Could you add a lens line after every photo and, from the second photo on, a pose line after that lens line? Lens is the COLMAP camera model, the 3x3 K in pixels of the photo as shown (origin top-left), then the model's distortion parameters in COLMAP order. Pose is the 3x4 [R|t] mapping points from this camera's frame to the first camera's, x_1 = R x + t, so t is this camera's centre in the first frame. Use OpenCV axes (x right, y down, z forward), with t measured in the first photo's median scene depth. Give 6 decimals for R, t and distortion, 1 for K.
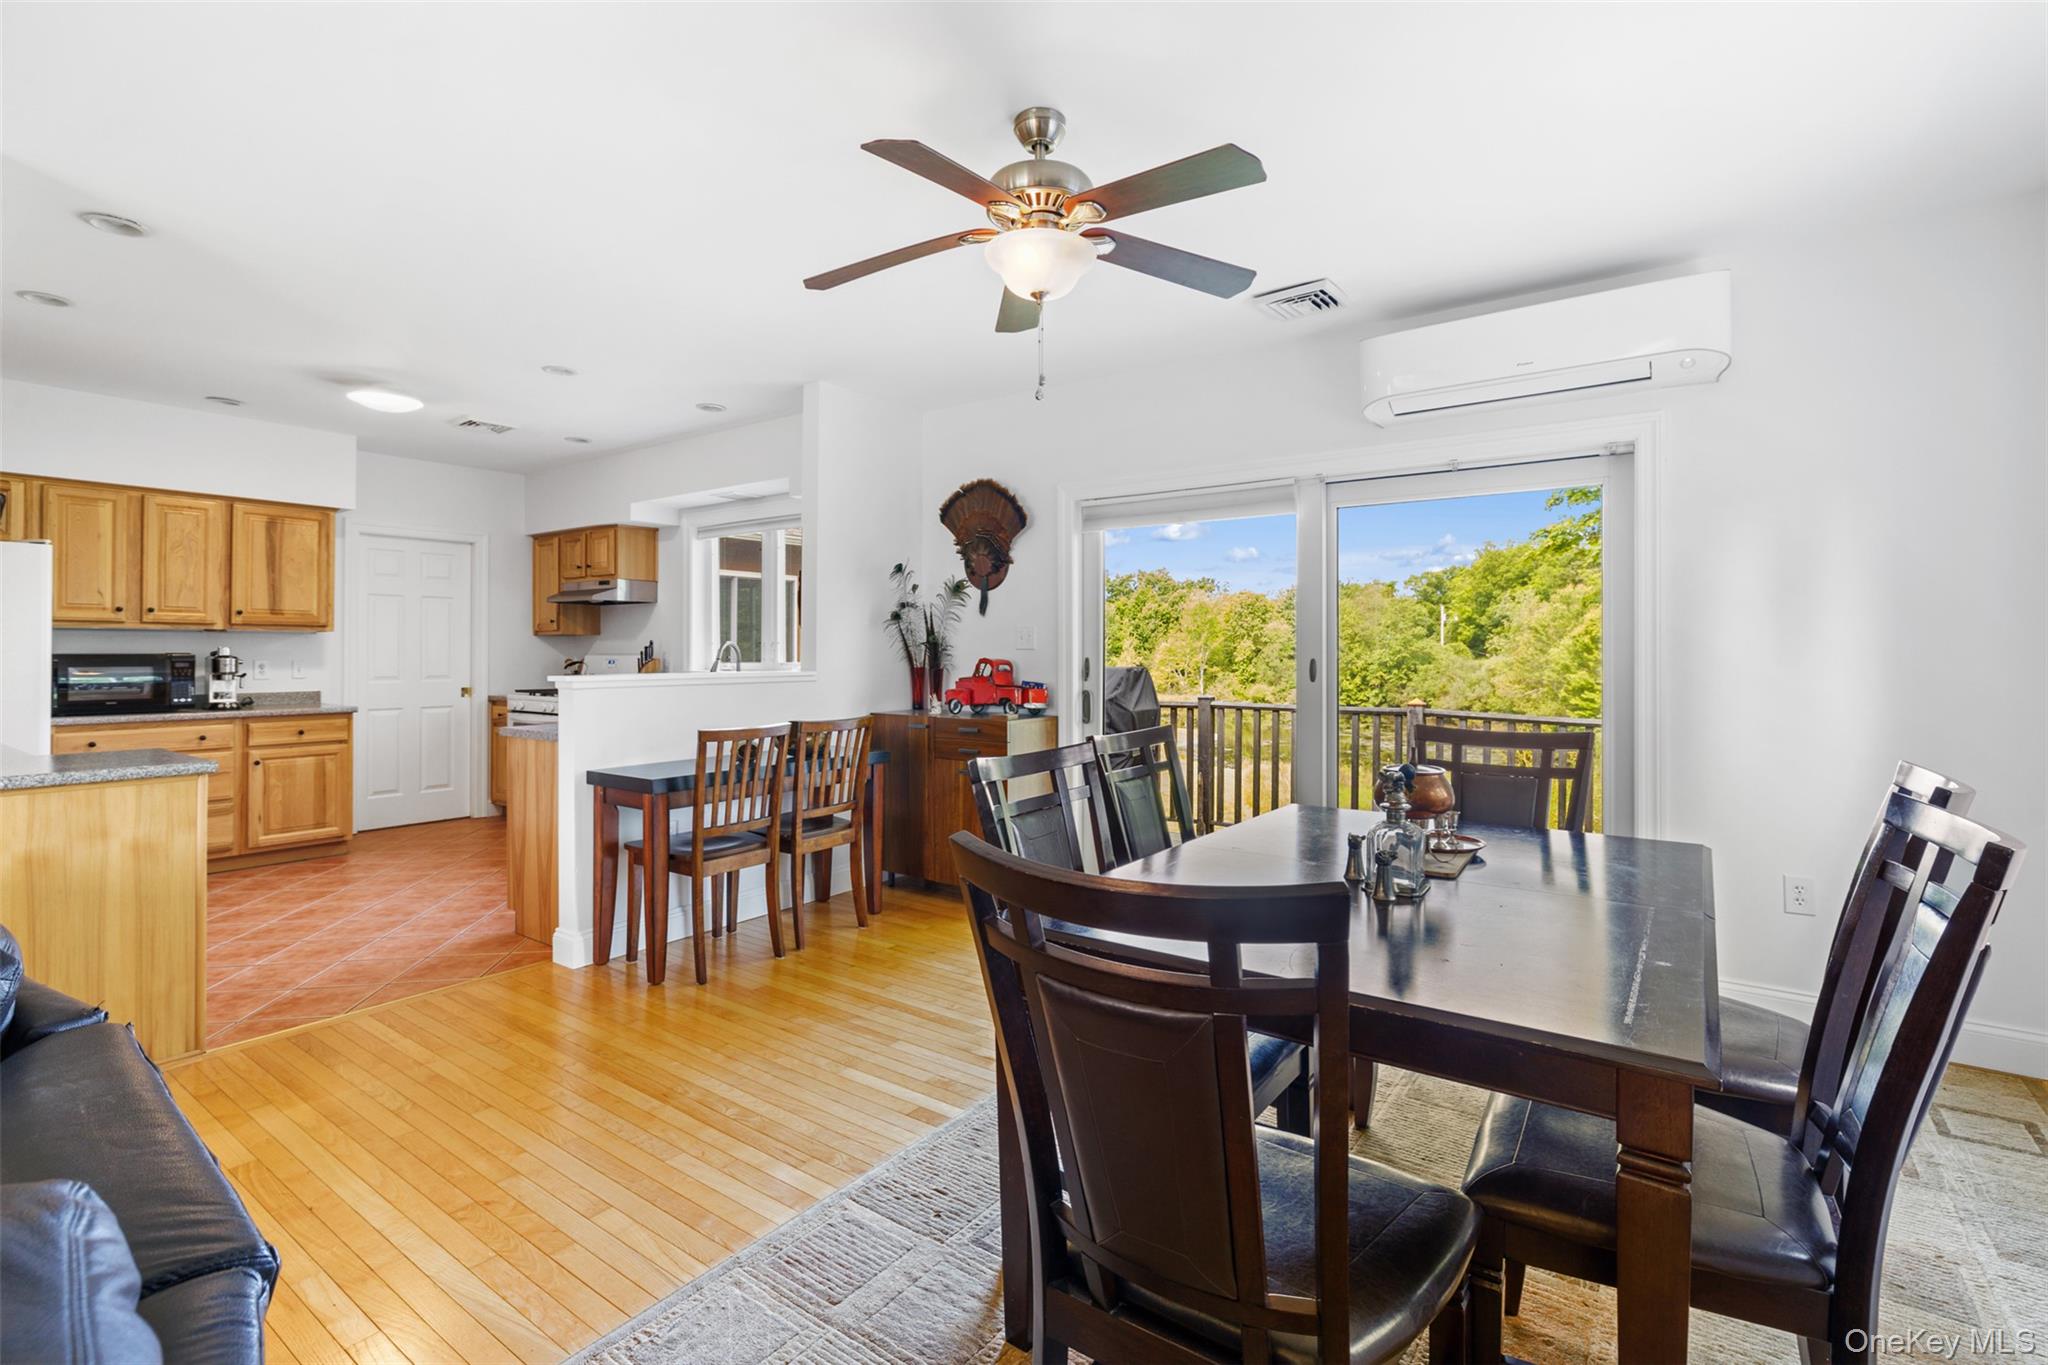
lens RADIAL K [[927.3, 0, 1031.9], [0, 927.3, 643.6], [0, 0, 1]] dist [-0.000113, 0.001829]
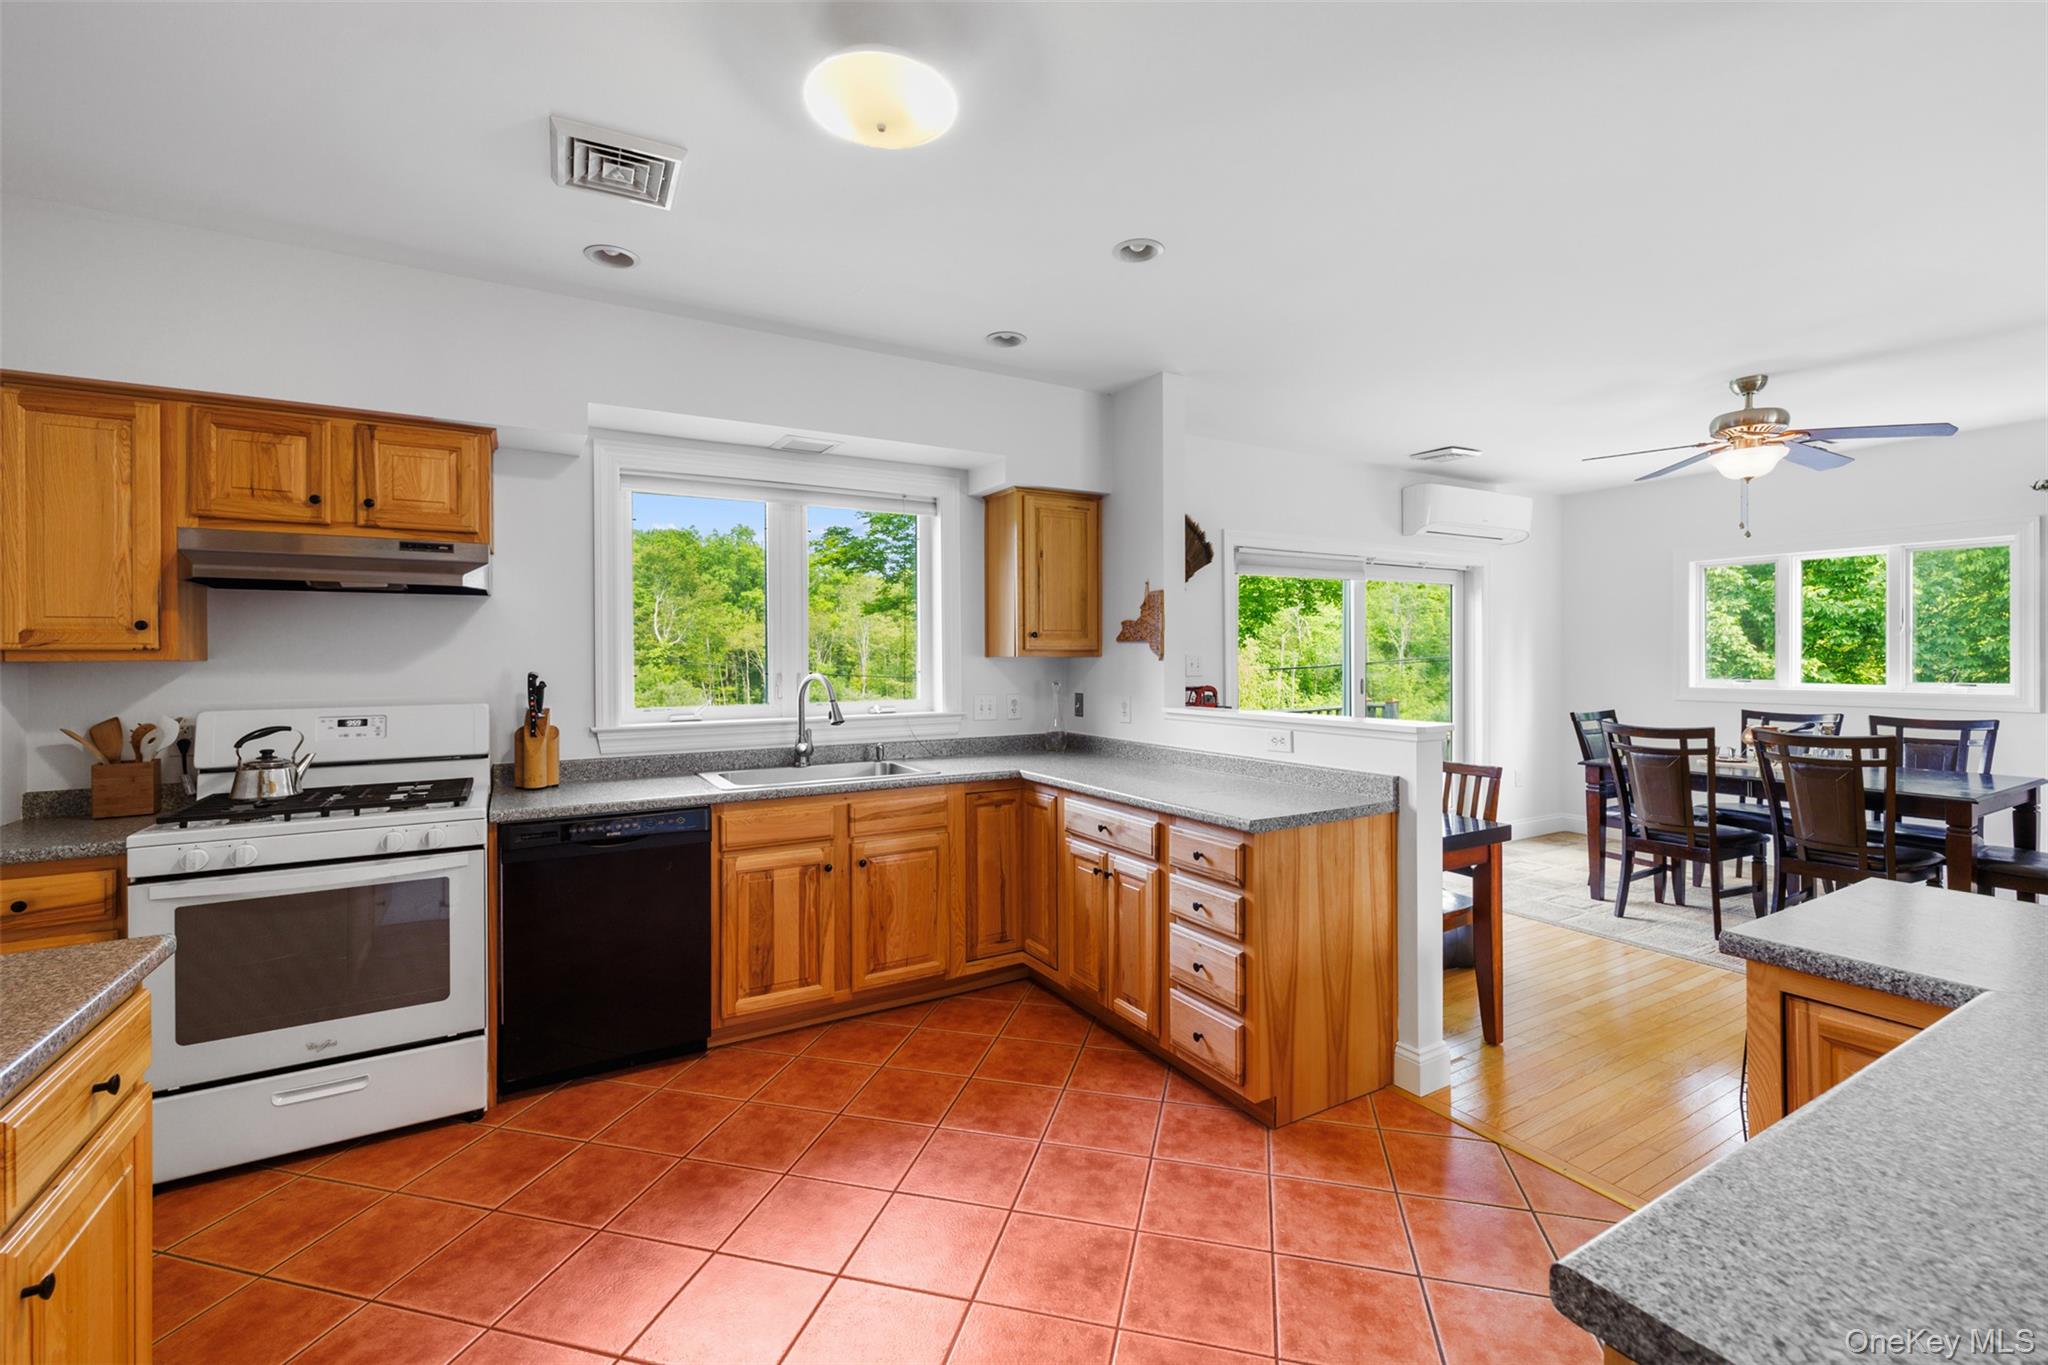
lens RADIAL K [[877.3, 0, 1027.3], [0, 877.3, 655.9], [0, 0, 1]] dist [0.001333, 0.000096]
pose [[0.401813, -0.002155, 0.915719, -0.909488], [-0.003011, 0.999989, 0.003674, -0.018677], [-0.915717, -0.004233, 0.401802, 0.694833]]
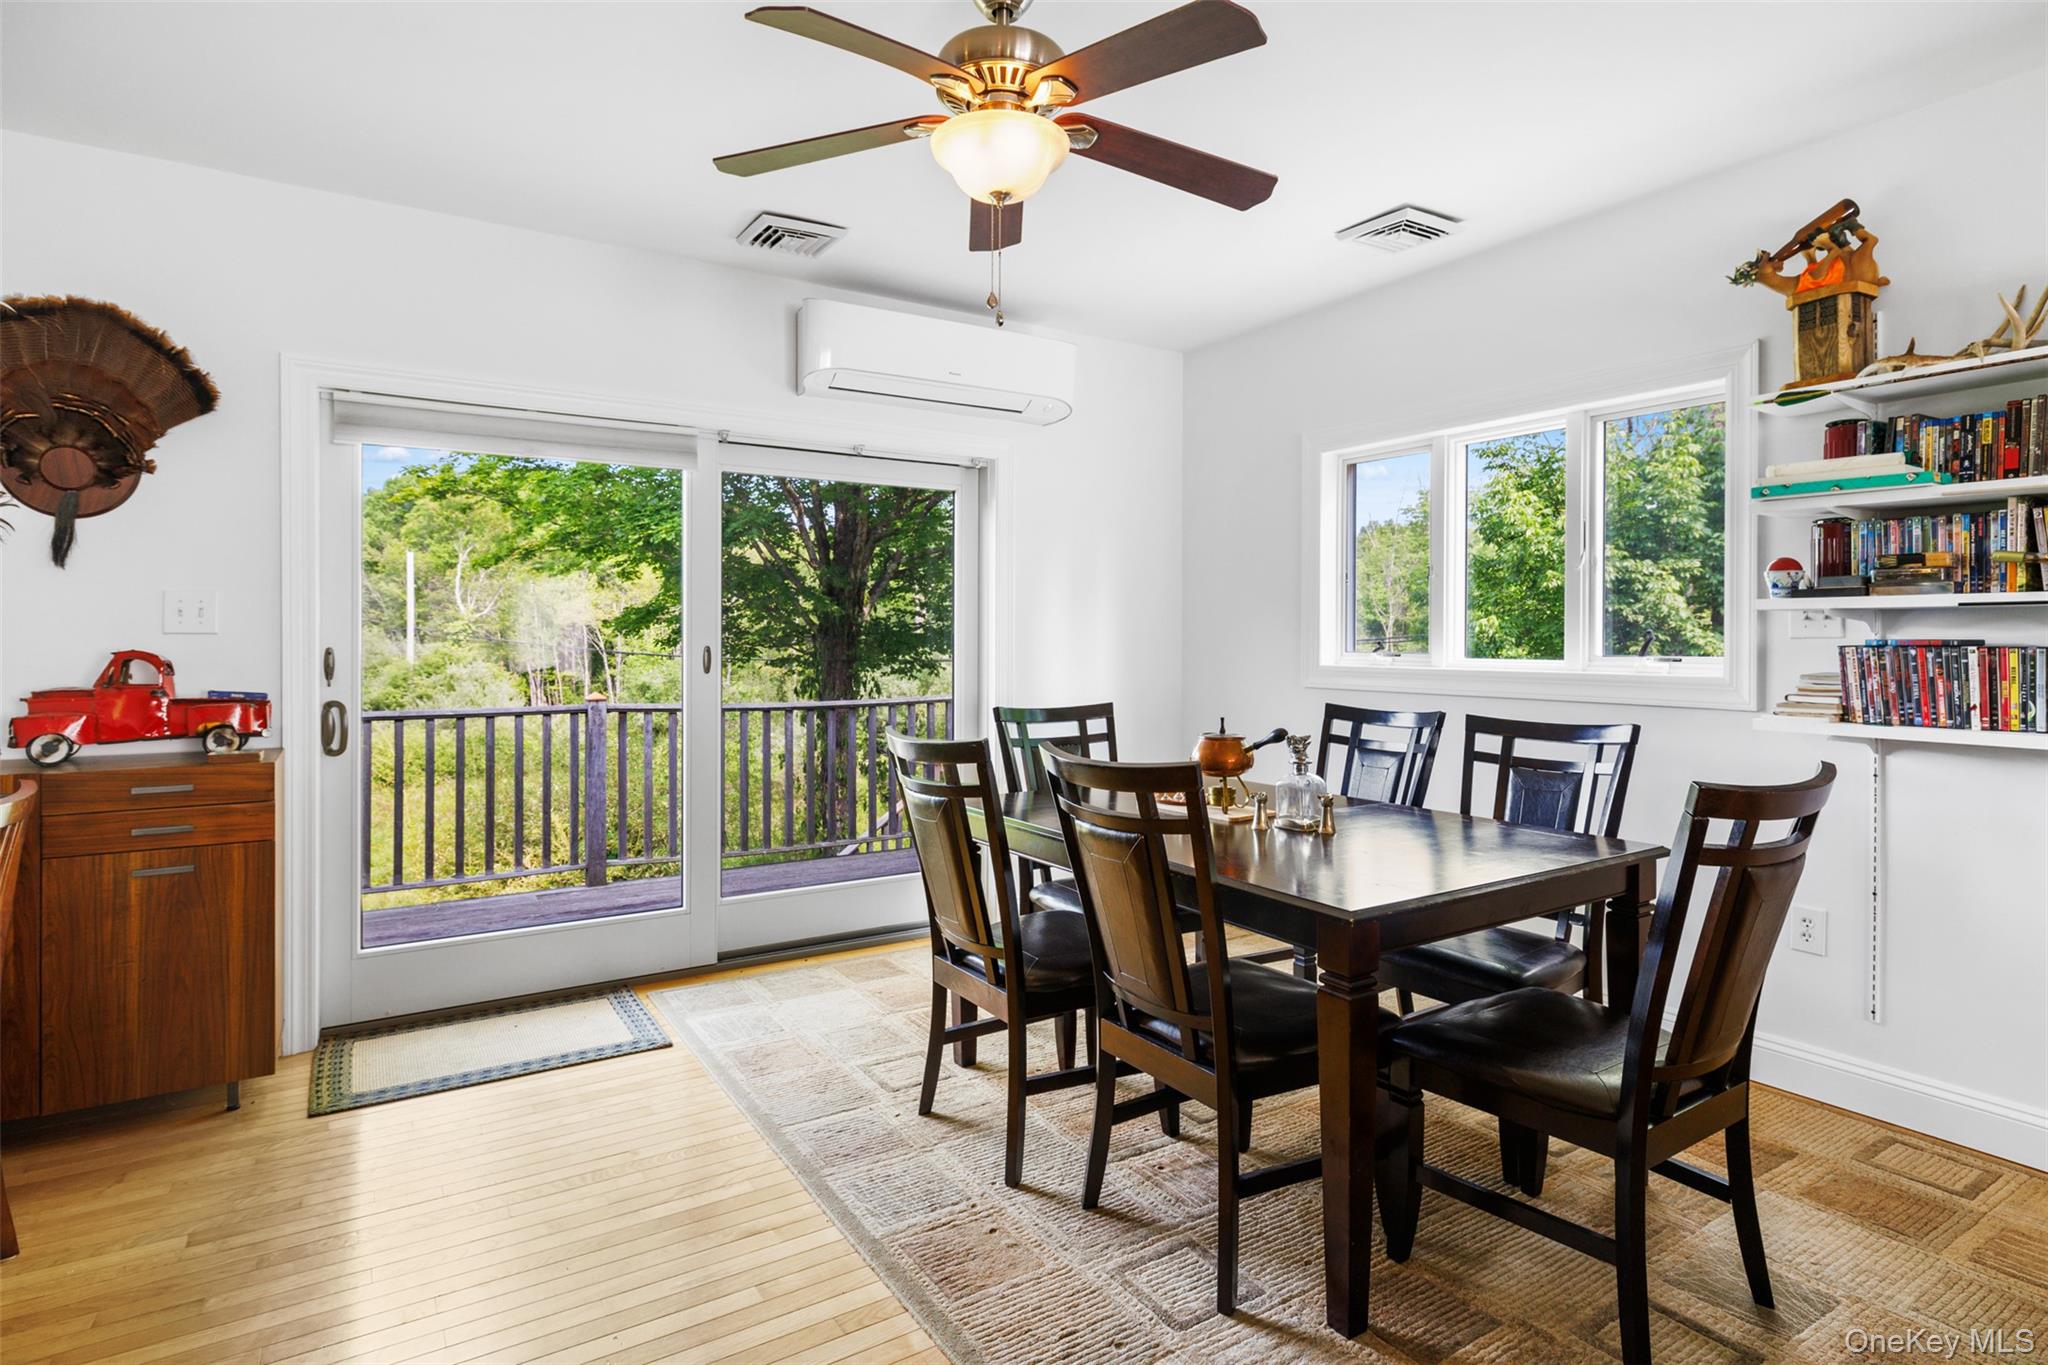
lens RADIAL K [[1065.4, 0, 1023.7], [0, 1065.4, 643.8], [0, 0, 1]] dist [-0.001713, 0.000184]
pose [[0.368934, -0.006293, 0.929434, -0.360644], [-0.009538, 0.999899, 0.010556, 0.000904], [-0.929406, -0.012759, 0.368837, 0.273129]]
